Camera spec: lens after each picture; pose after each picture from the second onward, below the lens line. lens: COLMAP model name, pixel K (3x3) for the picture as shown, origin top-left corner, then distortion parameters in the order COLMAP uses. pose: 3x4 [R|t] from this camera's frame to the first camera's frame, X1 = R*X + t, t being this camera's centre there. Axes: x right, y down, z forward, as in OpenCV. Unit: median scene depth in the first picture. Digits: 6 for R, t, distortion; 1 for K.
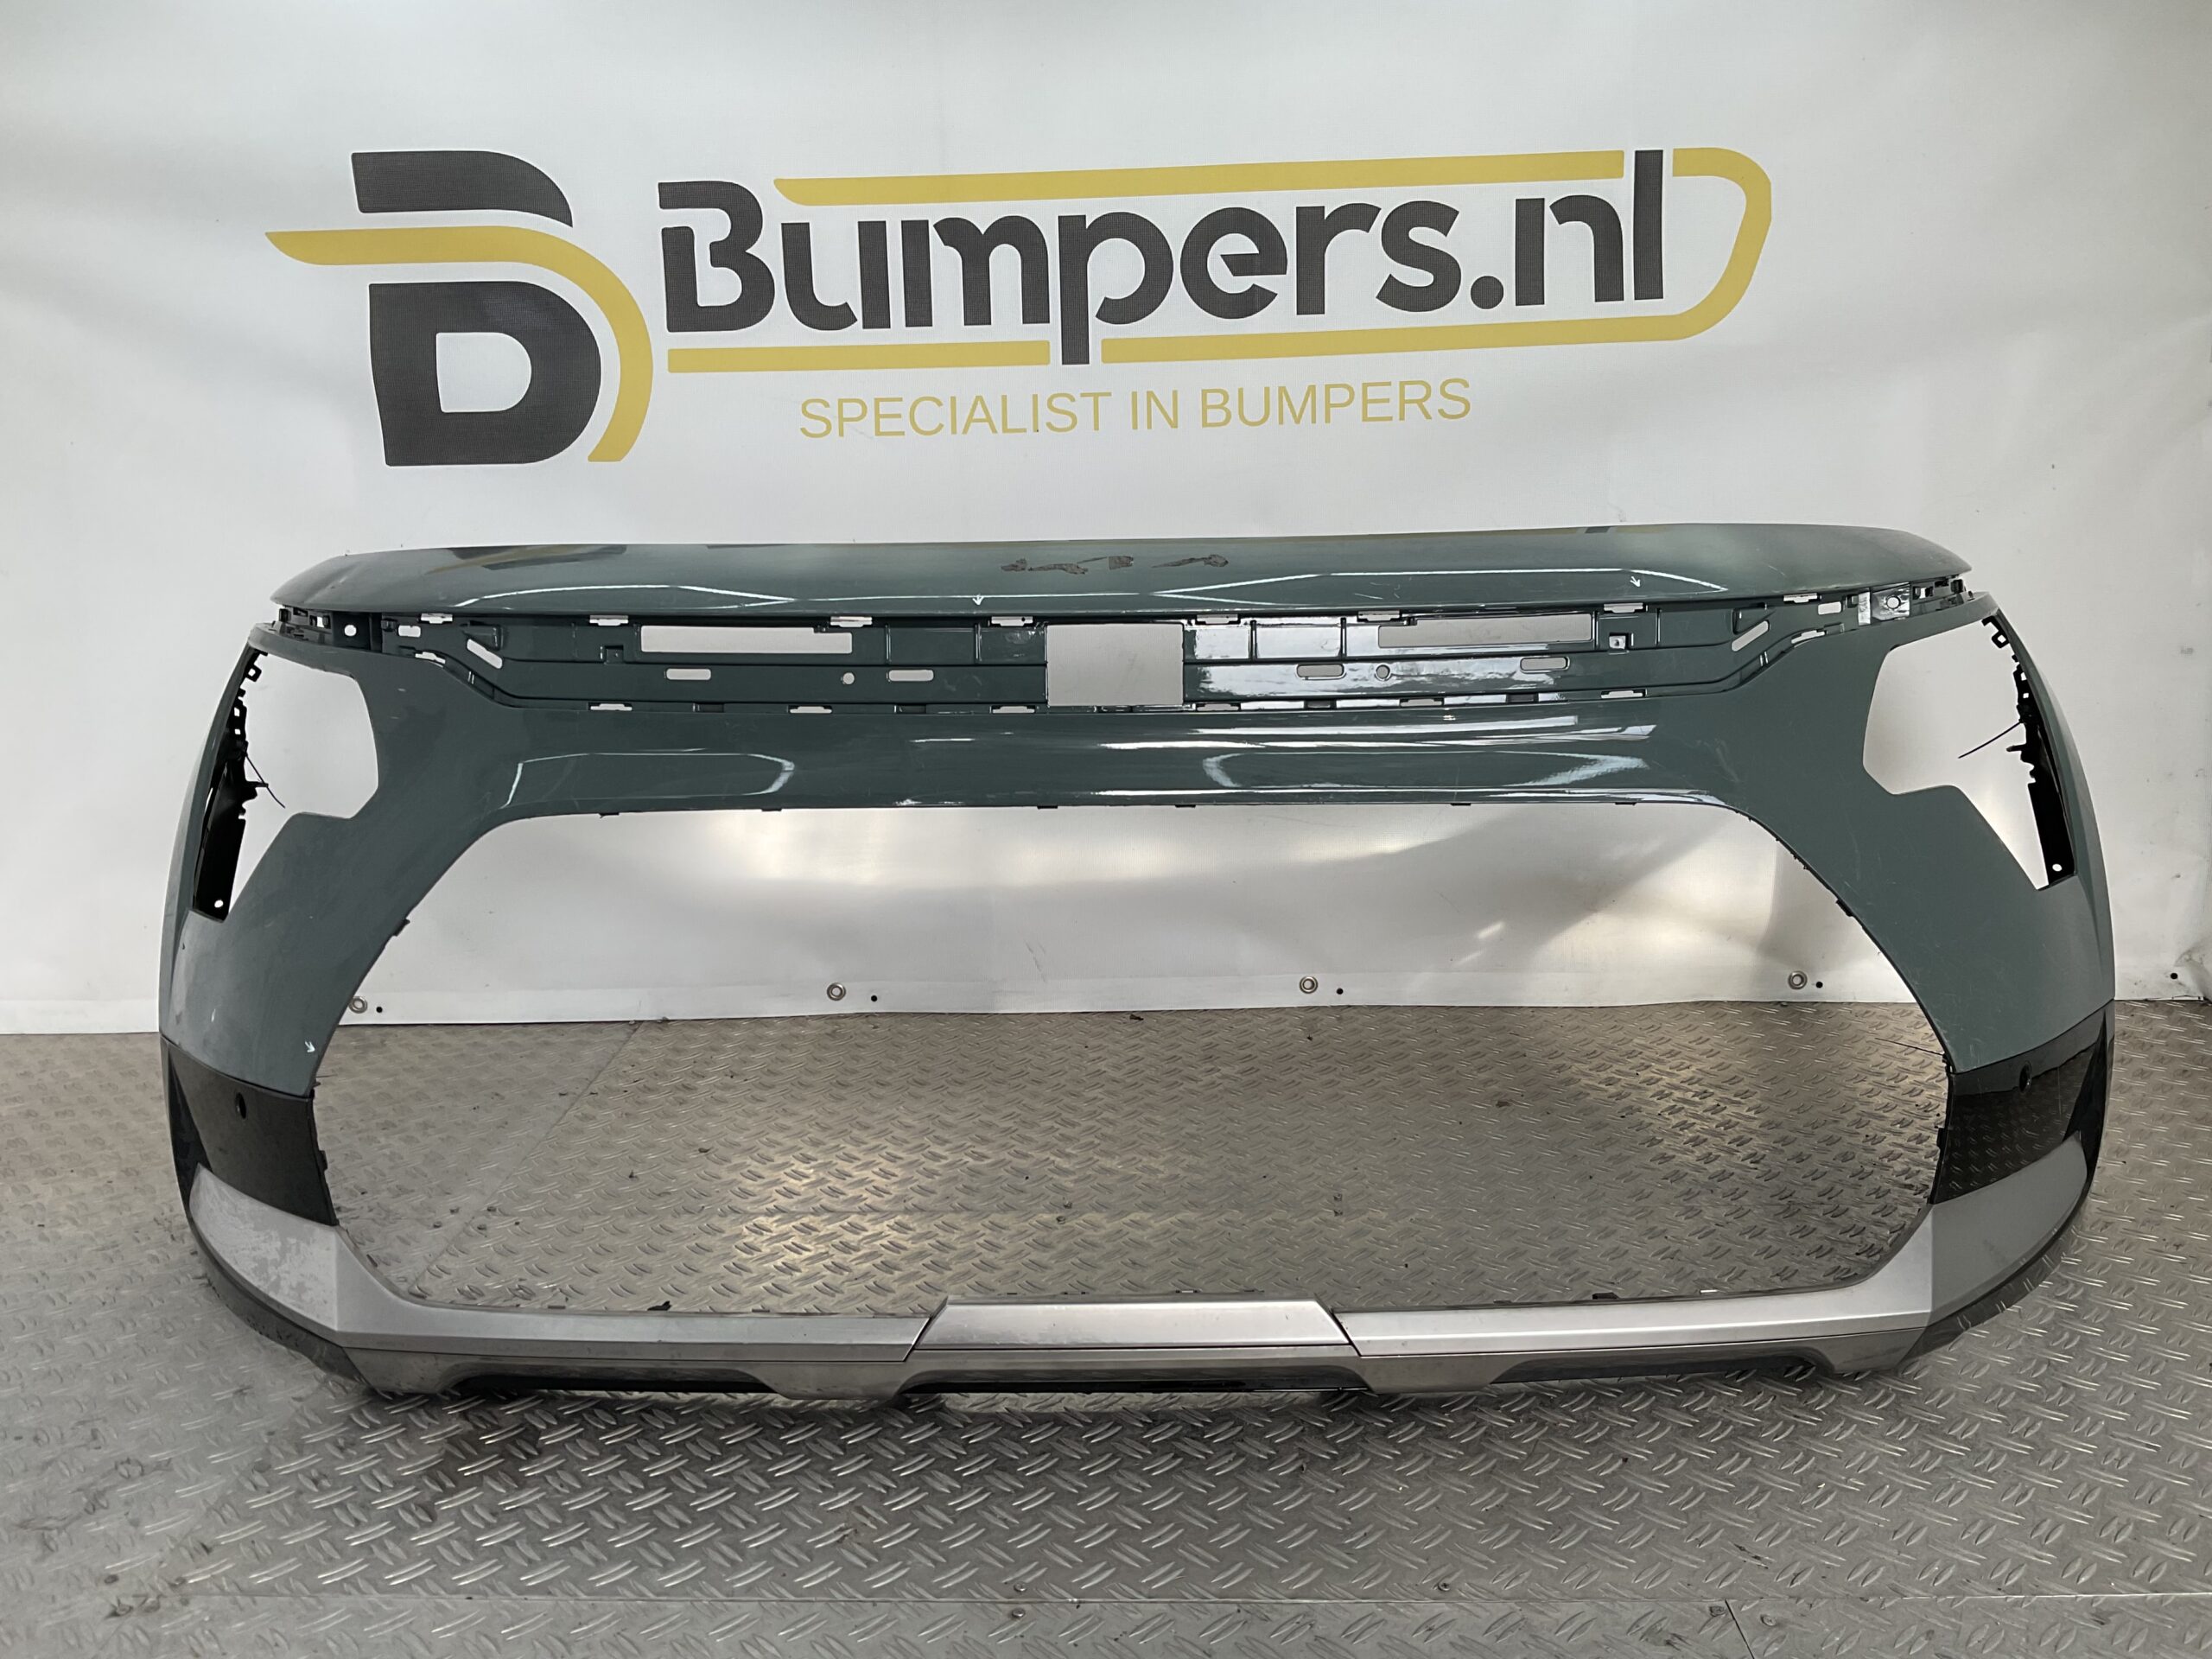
lens RADIAL K [[1808.7, 0, 1103.3], [0, 1808.7, 830.9], [0, 0, 1]] dist [0.080414, -0.142782]
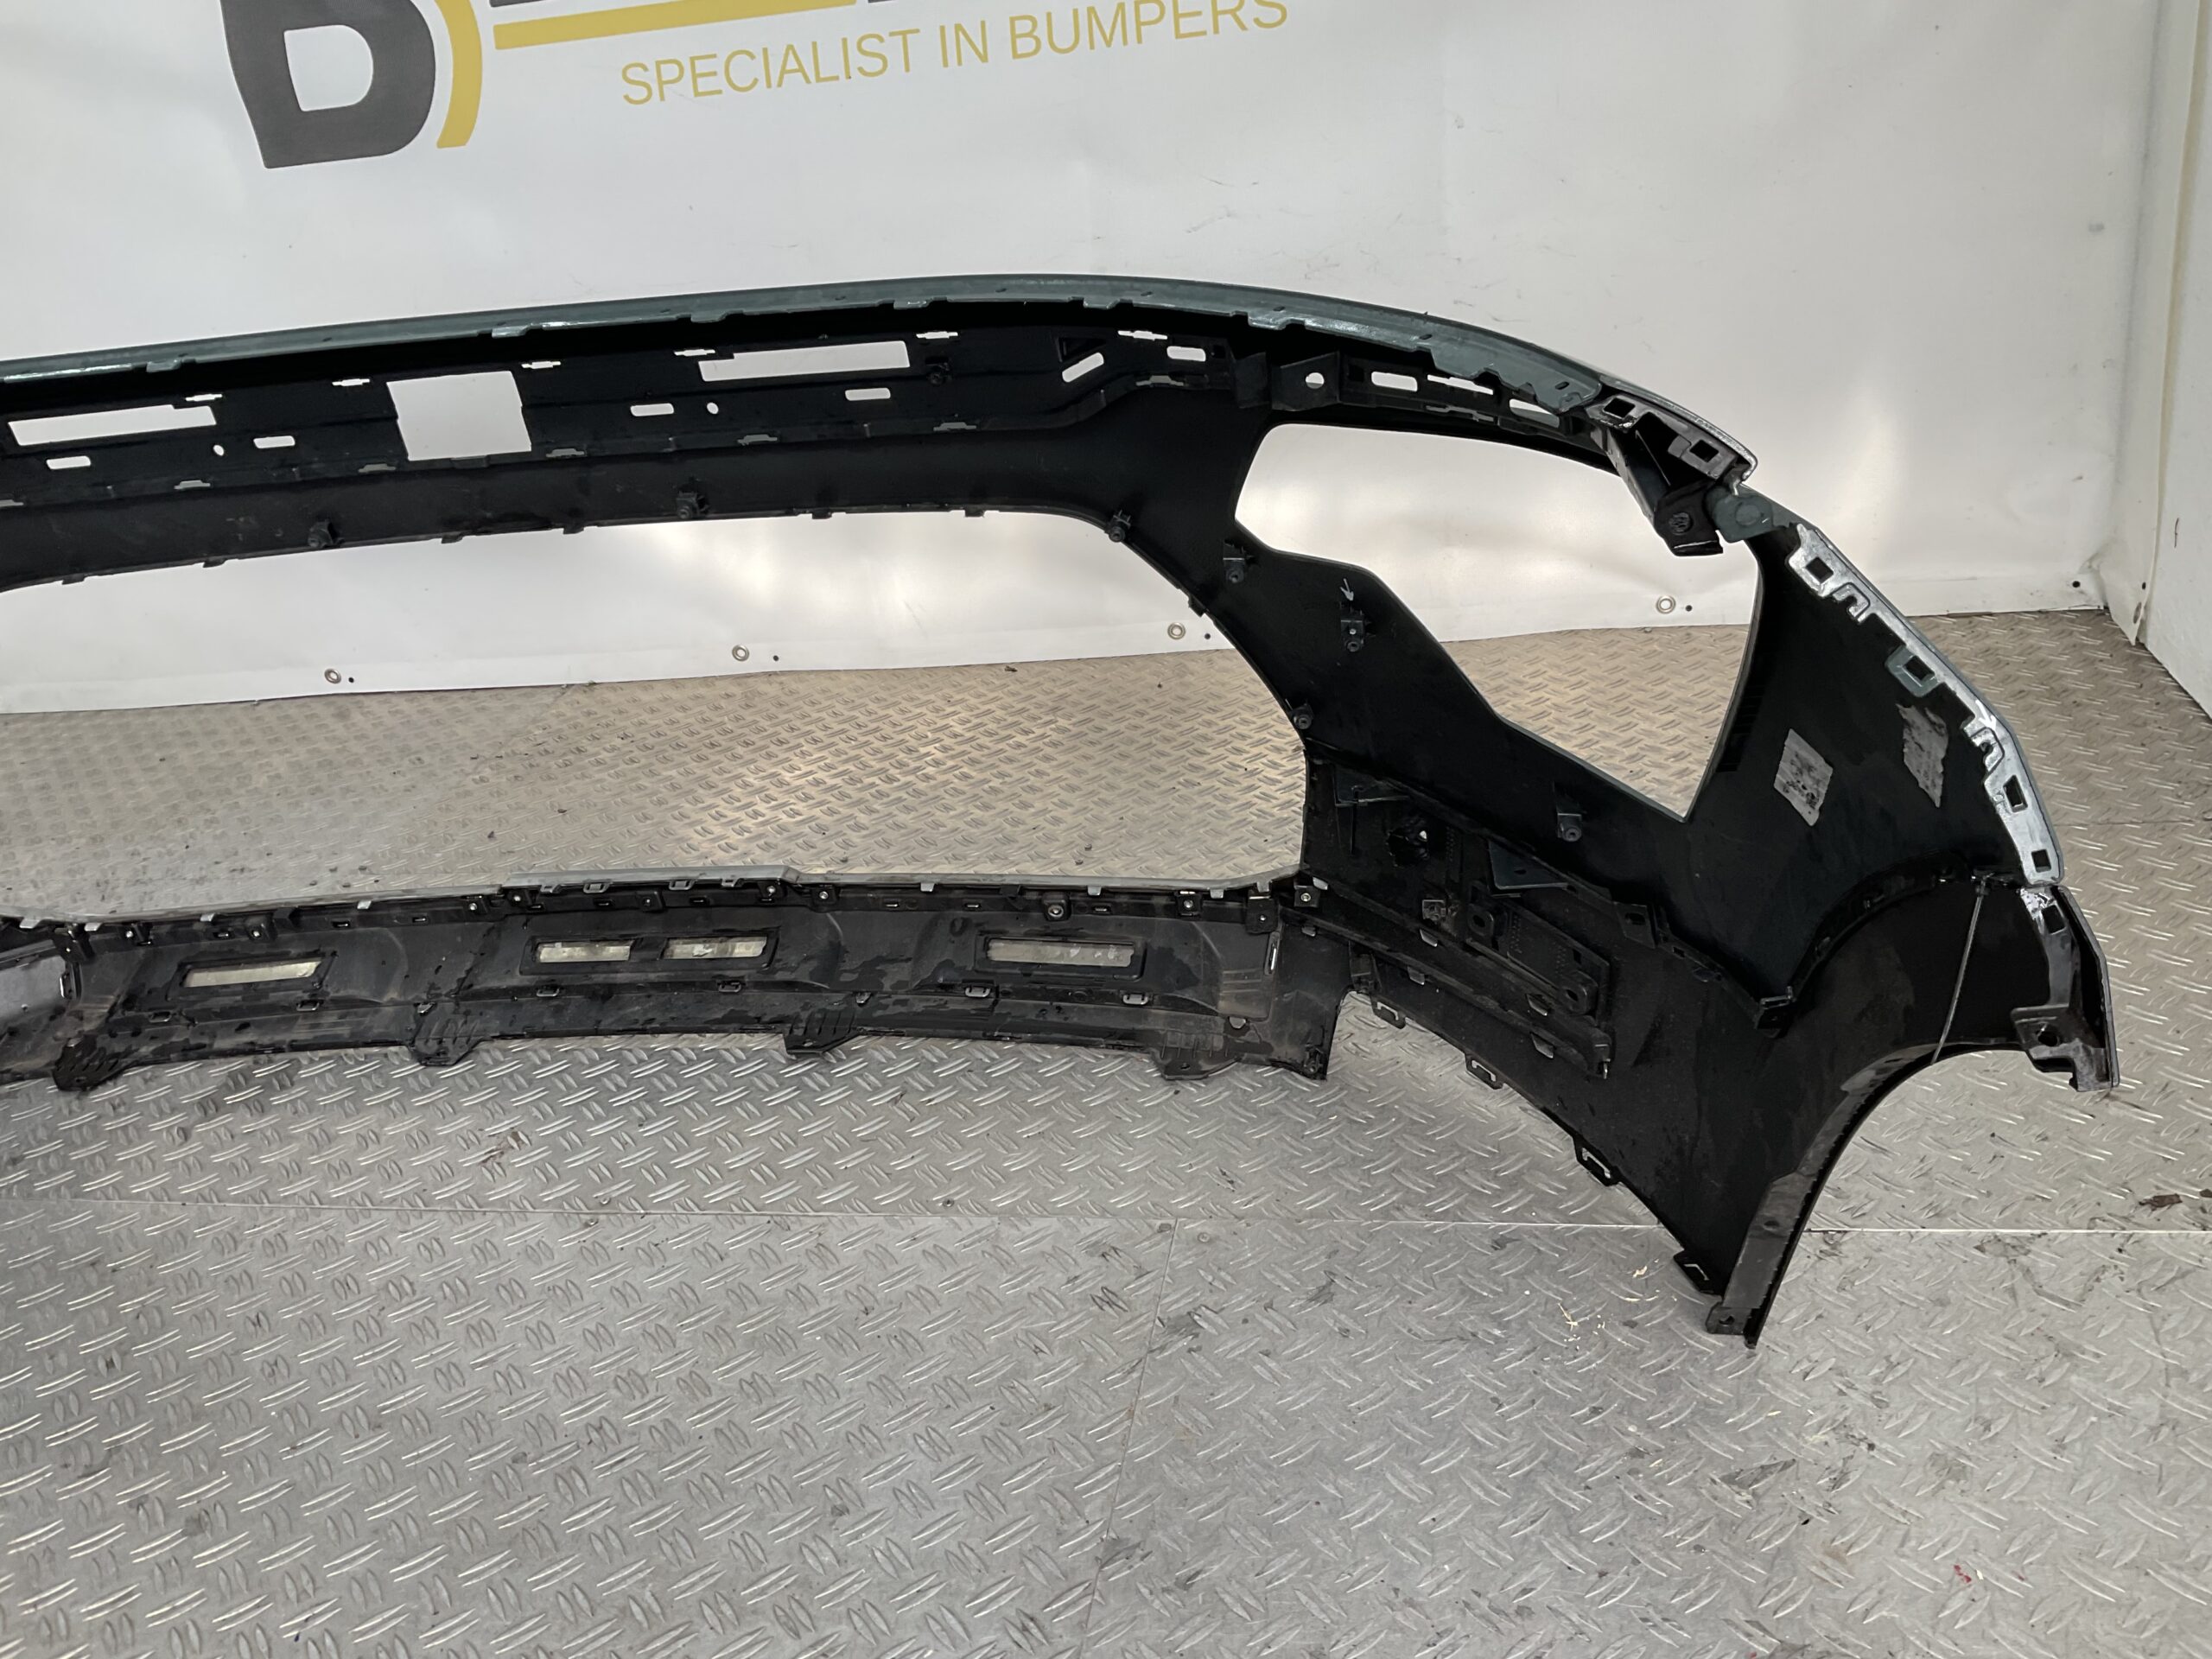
lens RADIAL K [[1808.7, 0, 1107.6], [0, 1808.7, 833.1], [0, 0, 1]] dist [0.080414, -0.142782]
pose [[0.986399, -0.019769, -0.163173, 0.282735], [0.055731, 0.974160, 0.218874, -0.035171], [0.154630, -0.224991, 0.962013, -0.019967]]
